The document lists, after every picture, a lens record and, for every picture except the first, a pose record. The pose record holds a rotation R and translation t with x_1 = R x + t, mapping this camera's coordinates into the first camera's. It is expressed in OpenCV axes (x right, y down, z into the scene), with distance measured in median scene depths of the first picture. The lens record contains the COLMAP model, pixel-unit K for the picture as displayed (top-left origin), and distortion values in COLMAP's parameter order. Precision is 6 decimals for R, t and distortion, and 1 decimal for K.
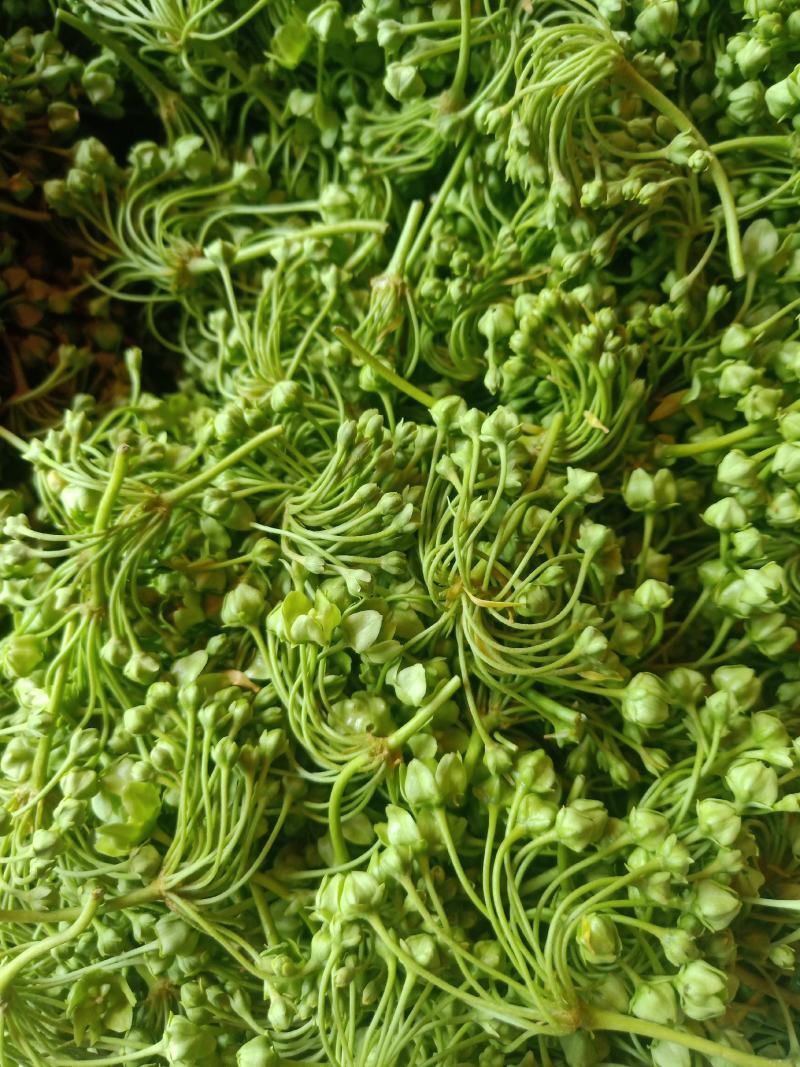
lens RADIAL K [[832.2, 0, 400.4], [0, 832.2, 523.4], [0, 0, 1]] dist [-0.006791, -0.001605]
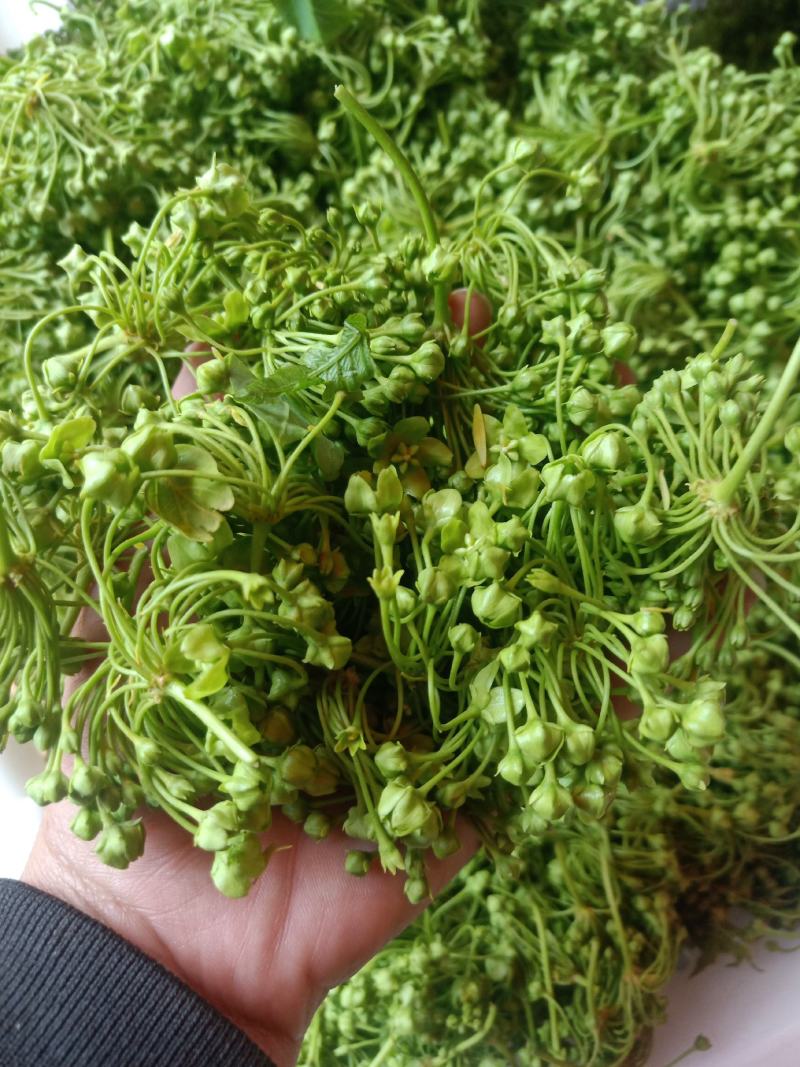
lens RADIAL K [[814.1, 0, 400.0], [0, 814.1, 533.5], [0, 0, 1]] dist [0.008393, 0.004753]
pose [[0.989461, 0.070932, 0.126232, -0.534382], [-0.066710, 0.997072, -0.037366, 0.148000], [-0.128513, 0.028552, 0.991297, -0.788887]]
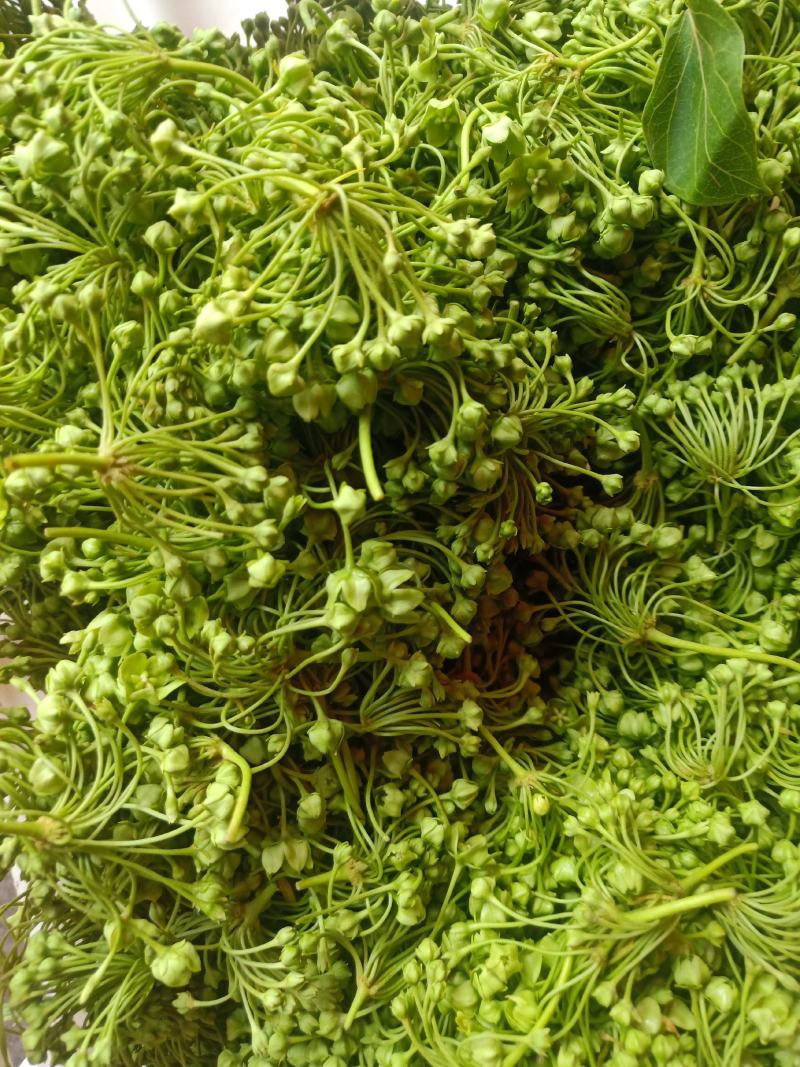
lens RADIAL K [[801.7, 0, 402.8], [0, 801.7, 533.9], [0, 0, 1]] dist [0.006428, 0.001881]
pose [[0.913586, 0.326500, 0.242403, -1.141712], [-0.329193, 0.943770, -0.030506, -0.363630], [-0.238733, -0.051928, 0.969696, -0.074374]]
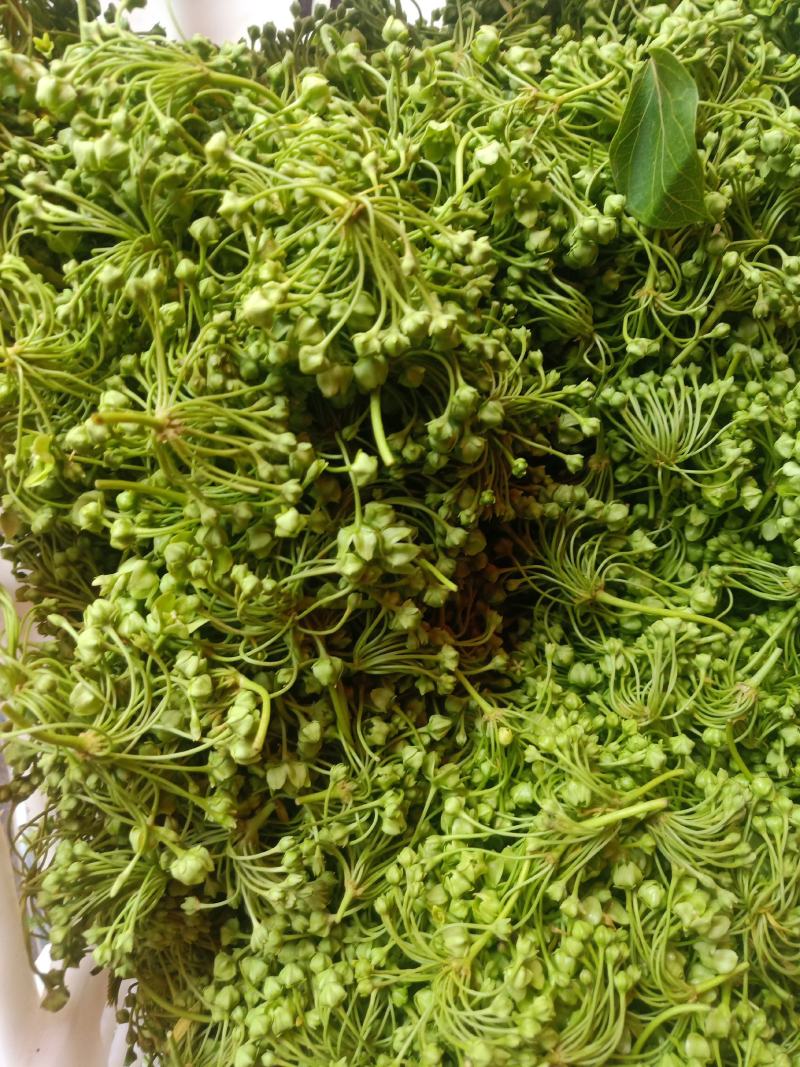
lens RADIAL K [[796.2, 0, 400.0], [0, 796.2, 533.5], [0, 0, 1]] dist [0.014107, 0.003447]
pose [[0.881497, 0.349438, 0.317578, -1.268283], [-0.353753, 0.934206, -0.046019, -0.279470], [-0.312764, -0.071779, 0.947115, -0.229109]]
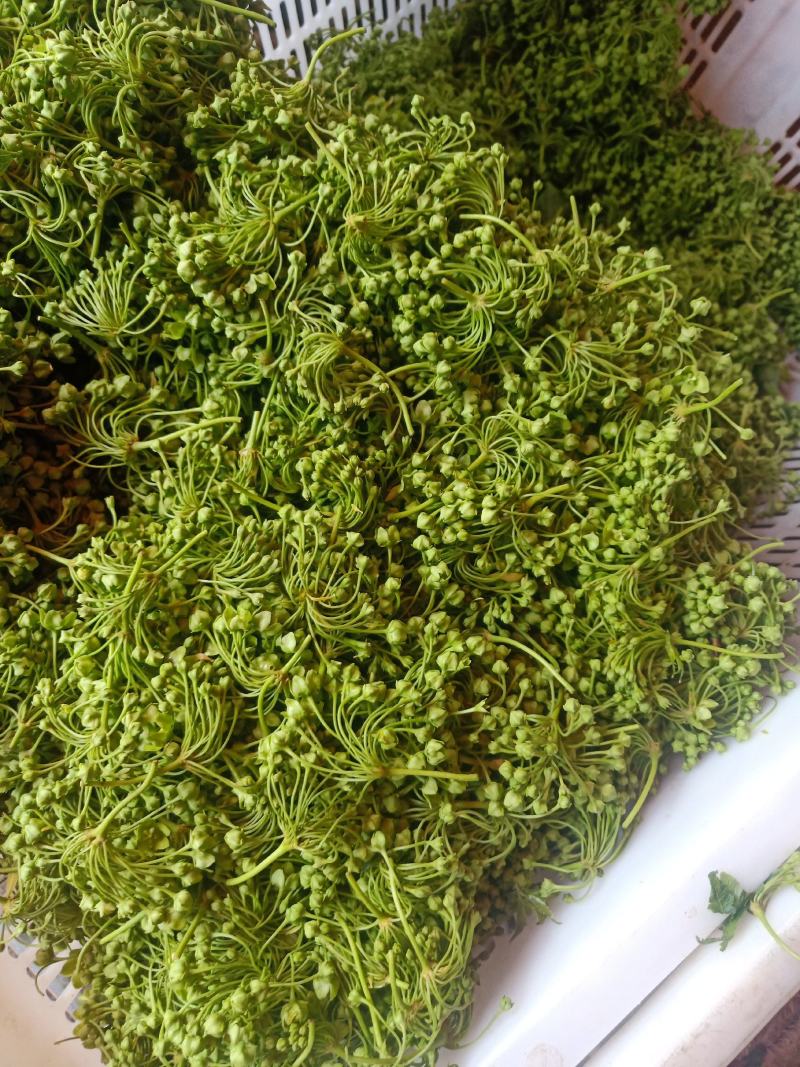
lens RADIAL K [[808.4, 0, 391.6], [0, 808.4, 528.2], [0, 0, 1]] dist [0.014314, 0.005840]
pose [[0.971883, -0.137627, 0.191055, -0.081435], [0.145042, 0.989102, -0.025318, -0.006401], [-0.185488, 0.052317, 0.981253, -1.047504]]
